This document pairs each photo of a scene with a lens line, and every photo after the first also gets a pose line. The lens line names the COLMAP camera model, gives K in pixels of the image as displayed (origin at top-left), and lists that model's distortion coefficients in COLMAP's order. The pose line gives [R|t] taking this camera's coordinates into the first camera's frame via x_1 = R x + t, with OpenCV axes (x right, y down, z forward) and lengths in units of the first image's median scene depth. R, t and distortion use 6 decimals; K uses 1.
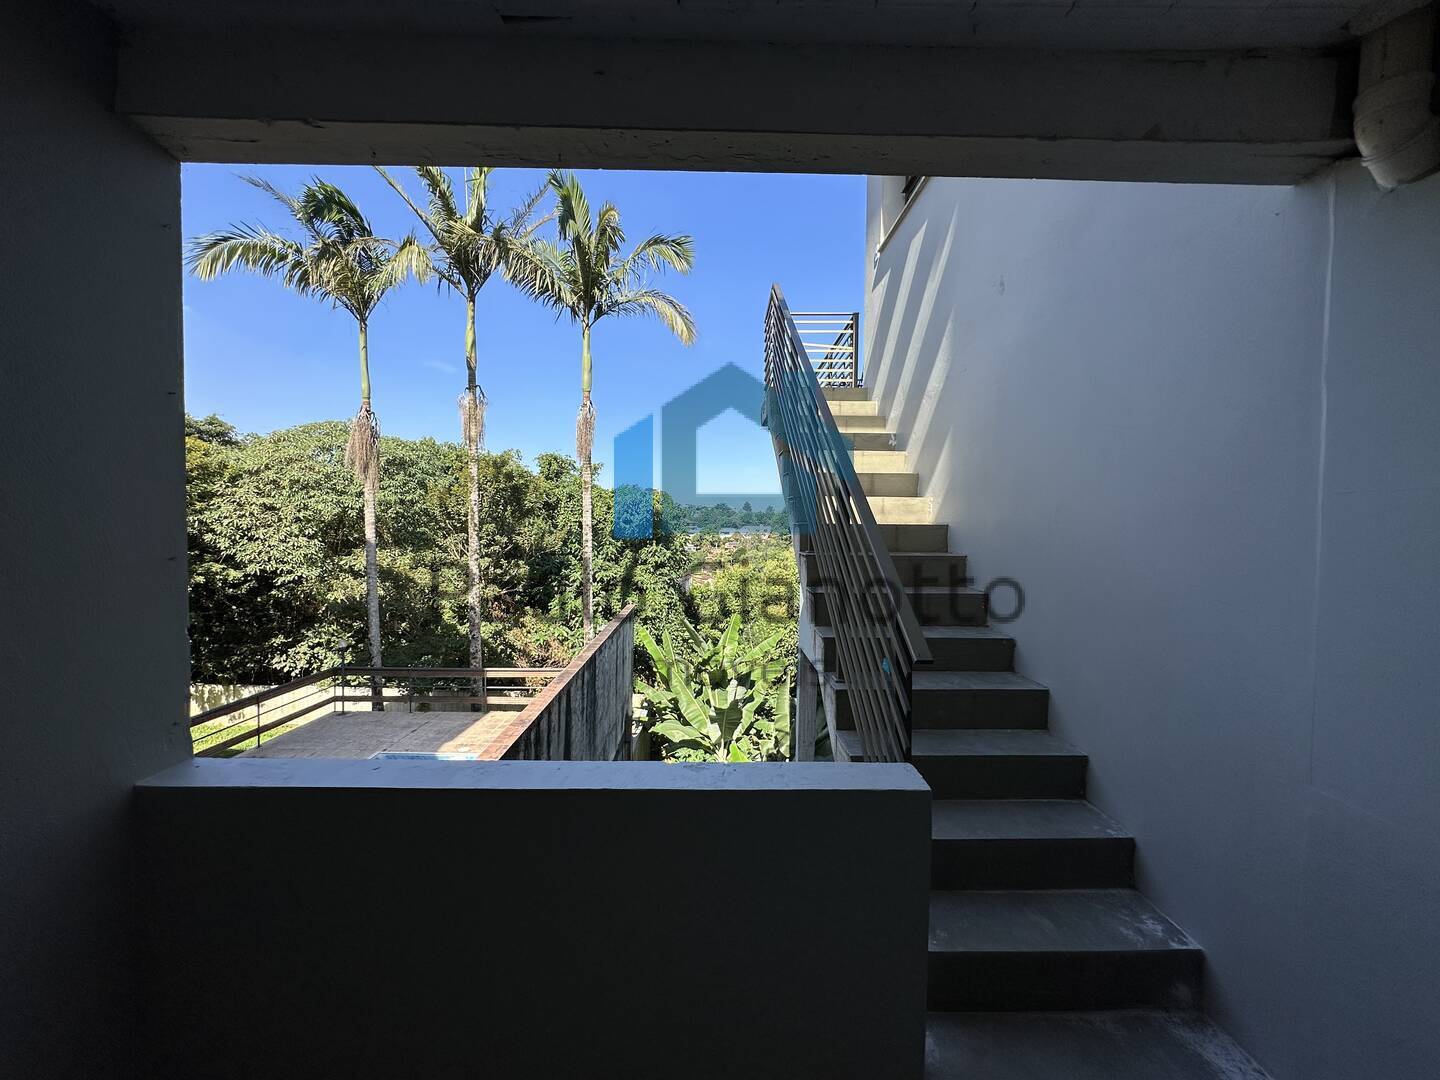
lens RADIAL K [[574.4, 0, 720.5], [0, 574.4, 545.0], [0, 0, 1]] dist [-0.003381, -0.000206]
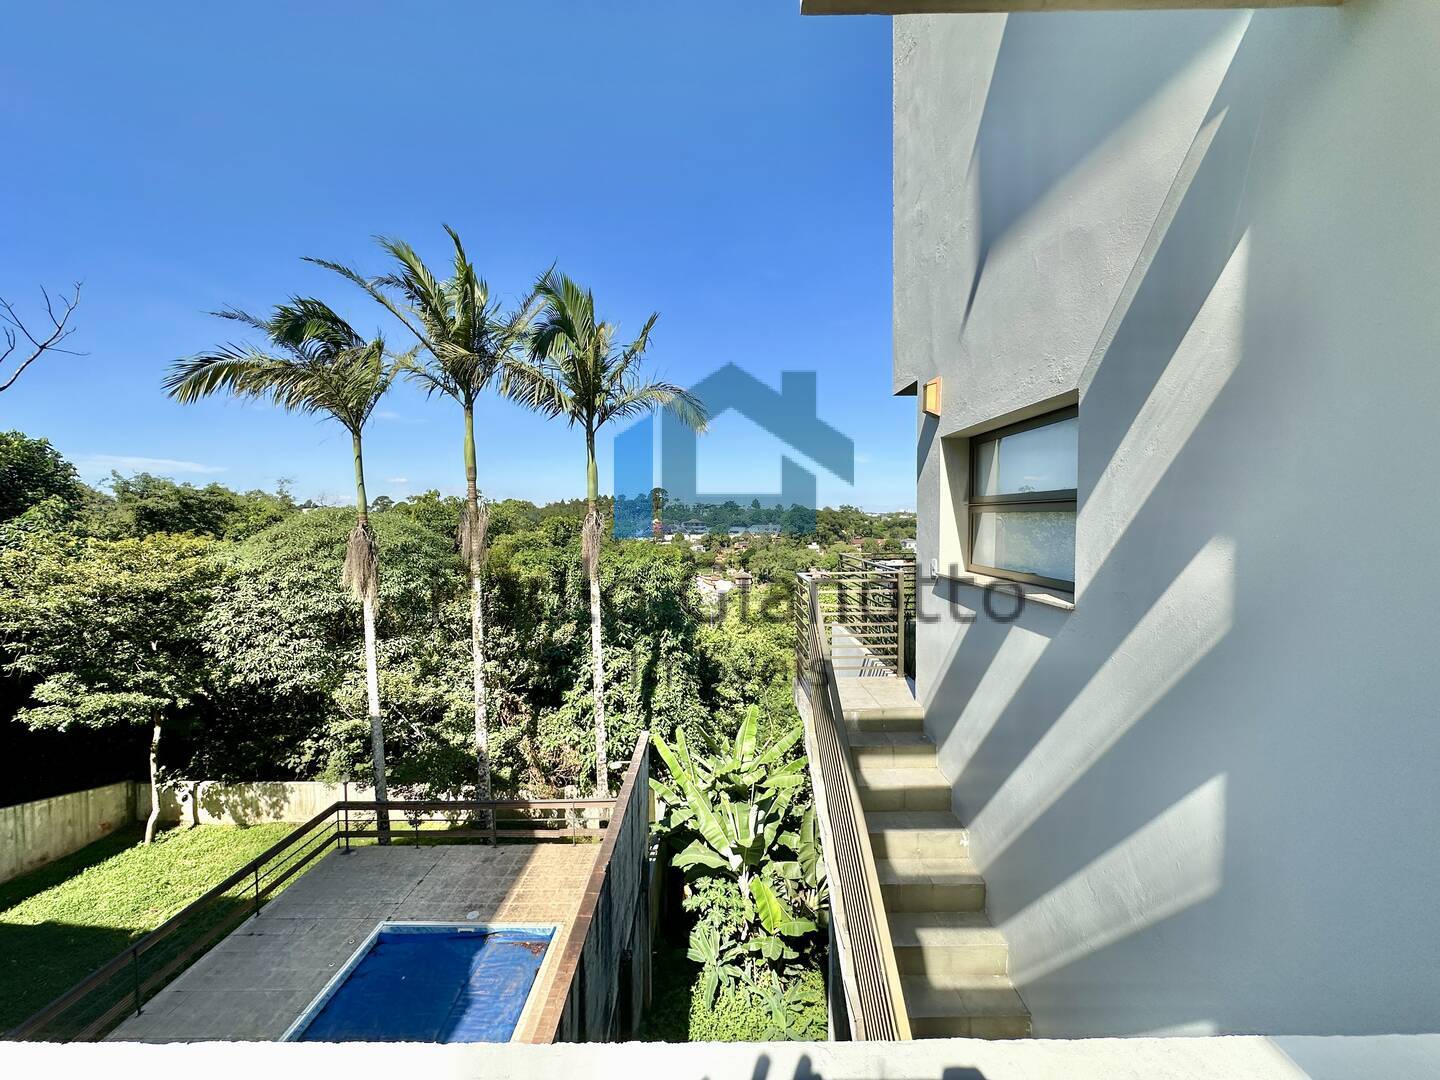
lens RADIAL K [[574.4, 0, 720.8], [0, 574.4, 537.2], [0, 0, 1]] dist [-0.003381, -0.000206]
pose [[0.999574, -0.024932, -0.015191, -0.006521], [0.025005, 0.999677, 0.004638, -0.173881], [0.015070, -0.005016, 0.999874, 0.044989]]
